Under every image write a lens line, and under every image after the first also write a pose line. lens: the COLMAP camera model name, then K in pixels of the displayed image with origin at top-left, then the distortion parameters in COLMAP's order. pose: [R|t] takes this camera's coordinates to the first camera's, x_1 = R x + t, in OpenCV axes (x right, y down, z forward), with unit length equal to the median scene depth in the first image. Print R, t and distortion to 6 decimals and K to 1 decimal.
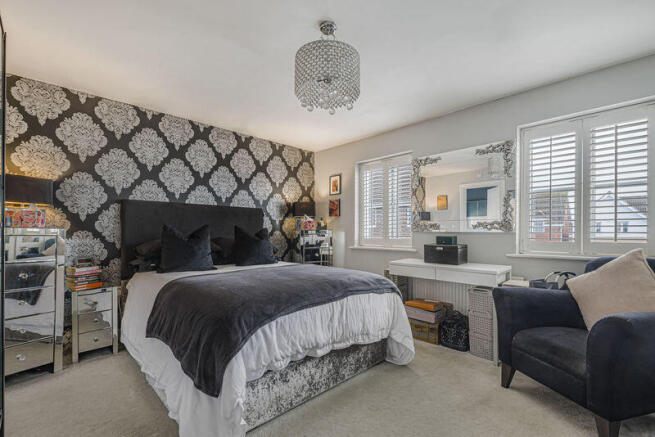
lens RADIAL K [[296.7, 0, 344.7], [0, 296.7, 226.7], [0, 0, 1]] dist [-0.002747, -0.000087]
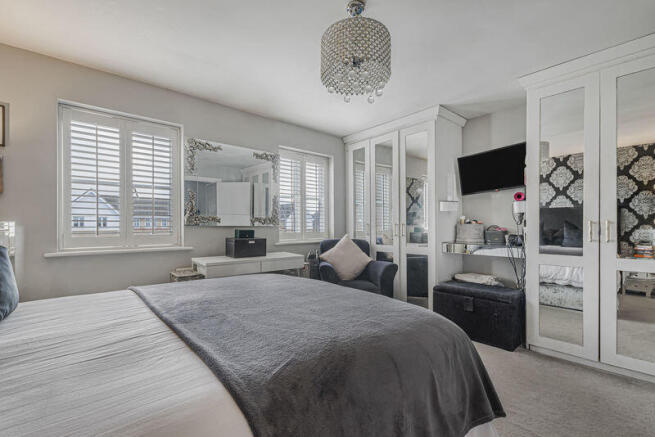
lens RADIAL K [[296.7, 0, 327.5], [0, 296.7, 224.6], [0, 0, 1]] dist [-0.002747, -0.000087]
pose [[0.050017, 0.003675, 0.998742, -0.114618], [-0.014822, 0.999886, -0.002937, 0.001949], [-0.998638, -0.014657, 0.050066, 0.114676]]
